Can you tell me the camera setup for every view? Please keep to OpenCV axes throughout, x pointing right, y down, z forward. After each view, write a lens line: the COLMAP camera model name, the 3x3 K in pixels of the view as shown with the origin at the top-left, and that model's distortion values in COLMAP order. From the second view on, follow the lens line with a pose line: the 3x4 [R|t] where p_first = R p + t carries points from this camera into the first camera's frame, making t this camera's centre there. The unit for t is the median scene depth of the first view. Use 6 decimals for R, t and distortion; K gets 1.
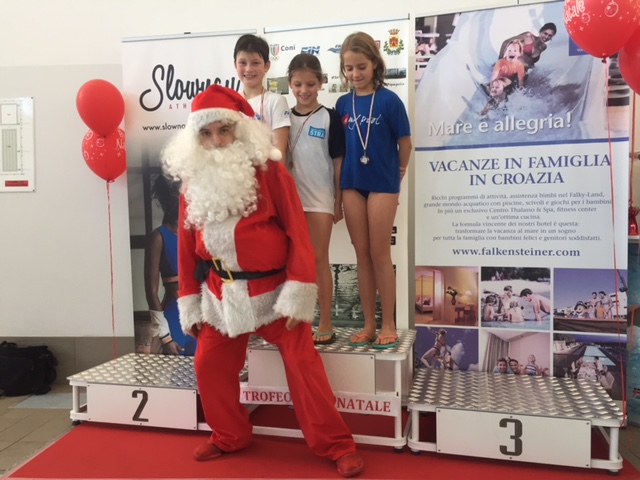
lens RADIAL K [[538.5, 0, 317.2], [0, 538.5, 235.0], [0, 0, 1]] dist [0.068195, -0.079547]
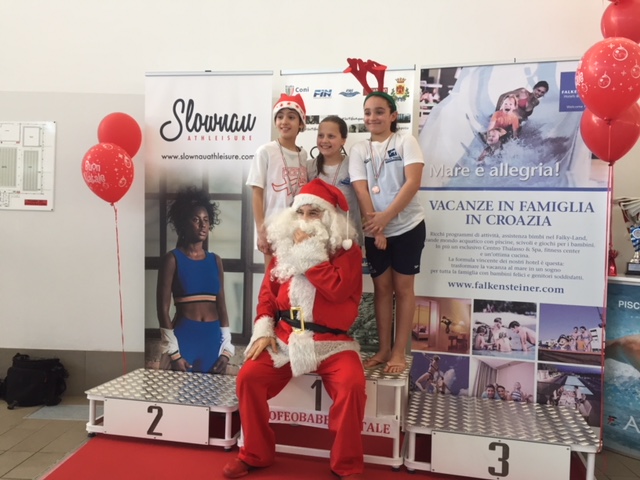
lens RADIAL K [[538.5, 0, 317.2], [0, 538.5, 235.0], [0, 0, 1]] dist [0.068195, -0.079547]
pose [[0.998920, 0.035559, 0.029913, -0.049556], [-0.035109, 0.999264, -0.015450, -0.043388], [-0.030440, 0.014383, 0.999433, -0.080093]]
